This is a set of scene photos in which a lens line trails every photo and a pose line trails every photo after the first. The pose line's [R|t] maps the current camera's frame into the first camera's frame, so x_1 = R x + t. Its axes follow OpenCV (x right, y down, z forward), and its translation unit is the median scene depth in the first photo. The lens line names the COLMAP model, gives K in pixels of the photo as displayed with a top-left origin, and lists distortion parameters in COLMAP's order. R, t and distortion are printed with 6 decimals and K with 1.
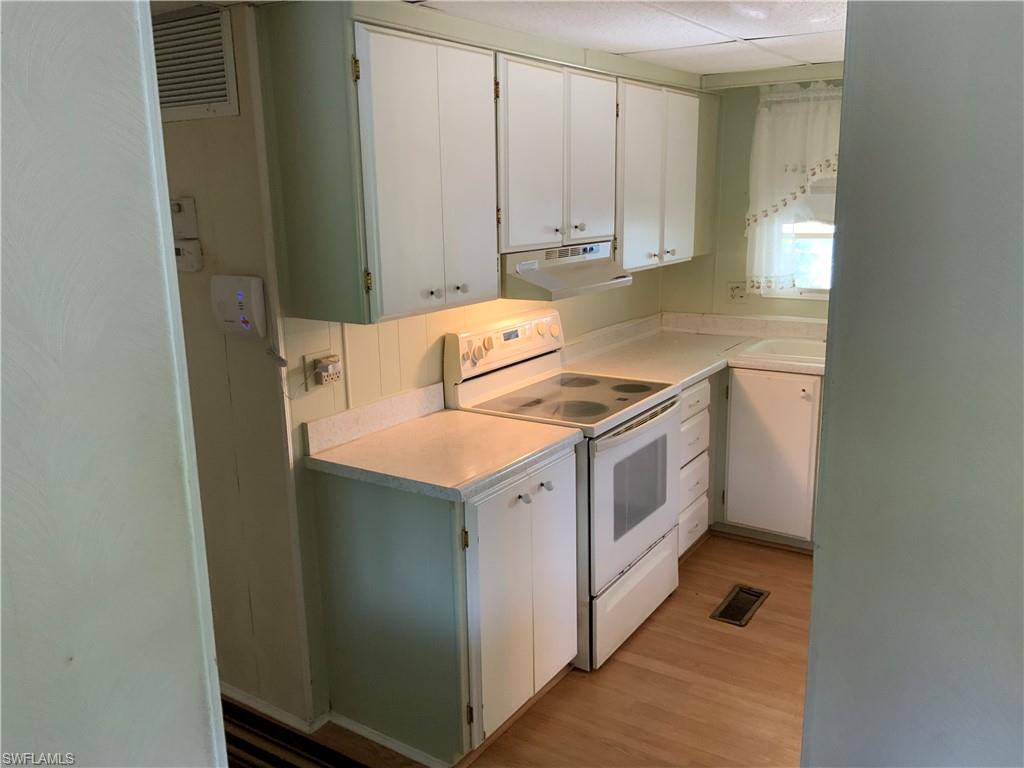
lens RADIAL K [[846.7, 0, 512.6], [0, 846.7, 381.1], [0, 0, 1]] dist [0.058649, -0.120616]
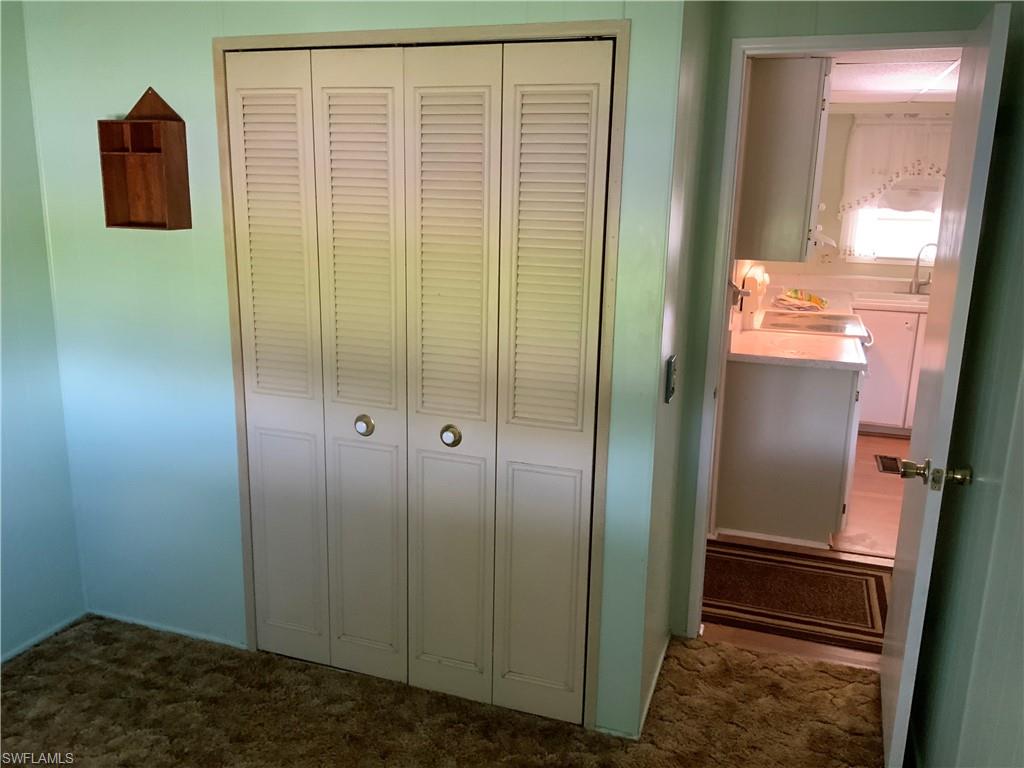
lens RADIAL K [[846.7, 0, 512.6], [0, 846.7, 383.7], [0, 0, 1]] dist [0.058649, -0.120616]
pose [[0.971134, -0.020158, 0.237680, -0.776170], [0.015035, 0.999614, 0.023346, 0.080826], [-0.238059, -0.019099, 0.971063, -0.318197]]
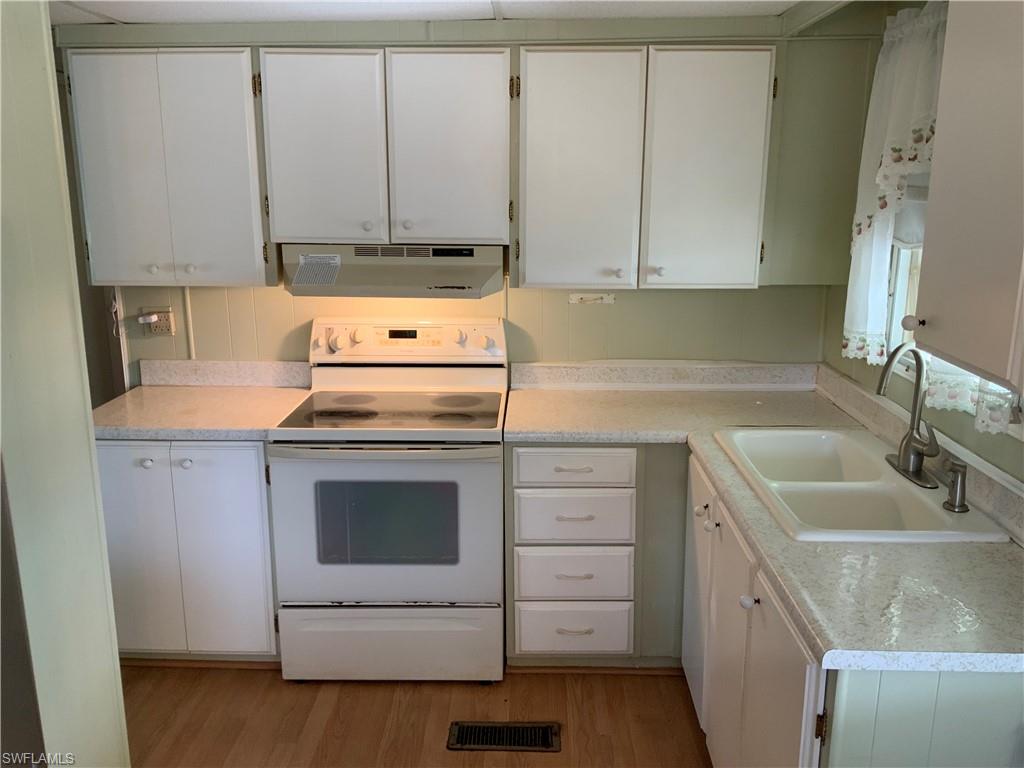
lens RADIAL K [[846.7, 0, 512.6], [0, 846.7, 382.9], [0, 0, 1]] dist [0.058649, -0.120616]
pose [[0.527222, 0.213732, -0.822408, 0.882885], [-0.196827, 0.972244, 0.126492, -0.149543], [0.826617, 0.095183, 0.554657, 0.591109]]
